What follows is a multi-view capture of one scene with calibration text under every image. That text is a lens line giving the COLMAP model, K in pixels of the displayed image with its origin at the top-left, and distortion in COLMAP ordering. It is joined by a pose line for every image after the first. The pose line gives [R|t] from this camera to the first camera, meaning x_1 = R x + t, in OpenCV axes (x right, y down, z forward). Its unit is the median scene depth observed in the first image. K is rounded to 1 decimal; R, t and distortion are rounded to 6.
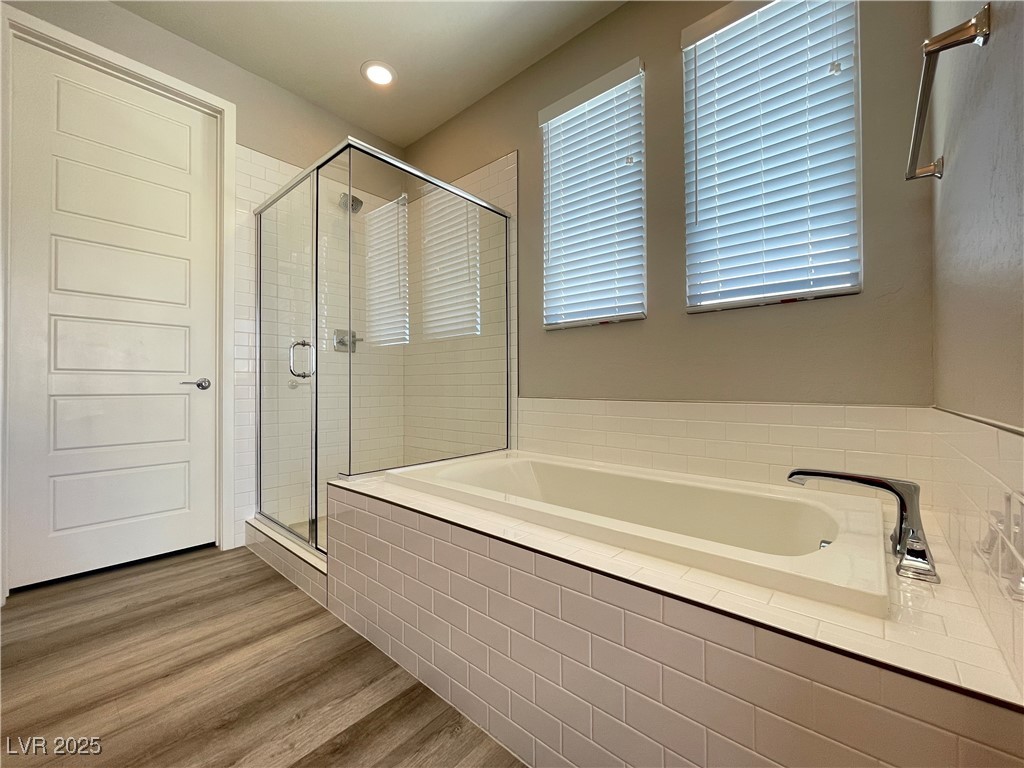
lens RADIAL K [[414.9, 0, 513.1], [0, 414.9, 383.2], [0, 0, 1]] dist [-0.004159, 0.000206]
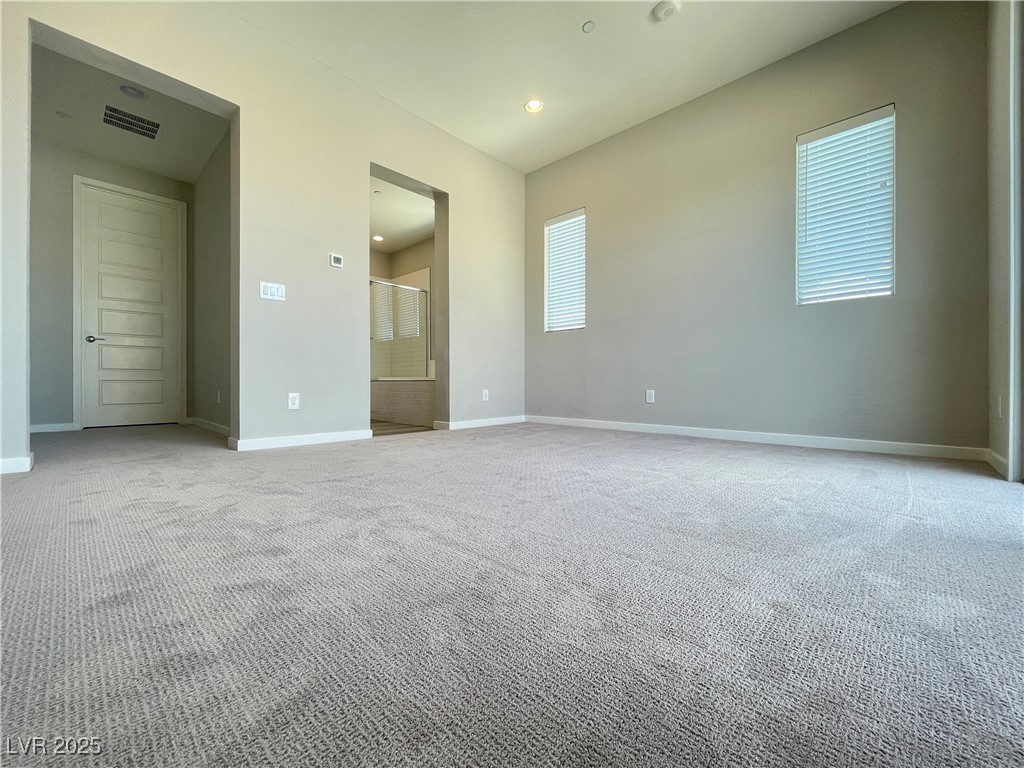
lens RADIAL K [[414.9, 0, 502.1], [0, 414.9, 383.3], [0, 0, 1]] dist [-0.004159, 0.000206]
pose [[0.999136, 0.005831, -0.041139, 0.862262], [-0.005639, 0.999973, 0.004789, 0.245646], [0.041166, -0.004553, 0.999142, -2.408789]]
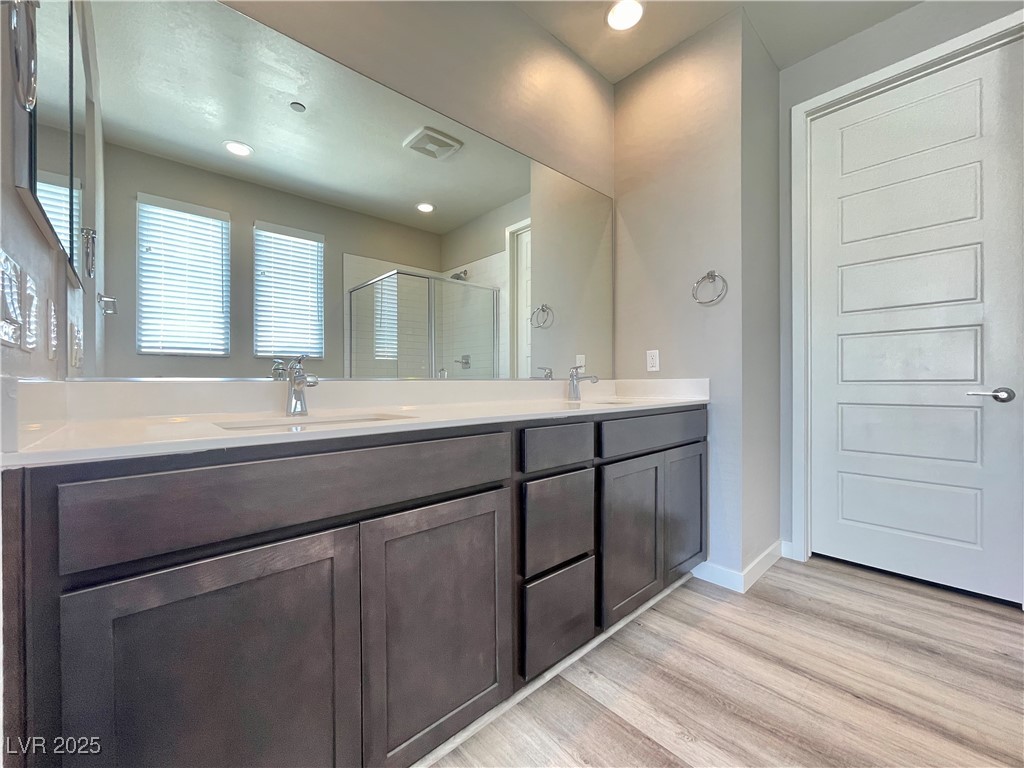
lens RADIAL K [[414.9, 0, 507.6], [0, 414.9, 383.7], [0, 0, 1]] dist [-0.004159, 0.000206]
pose [[-0.118162, 0.005084, -0.992981, 0.175517], [0.009813, 0.999944, 0.003952, -0.042218], [0.992946, -0.009277, -0.118206, 0.205519]]
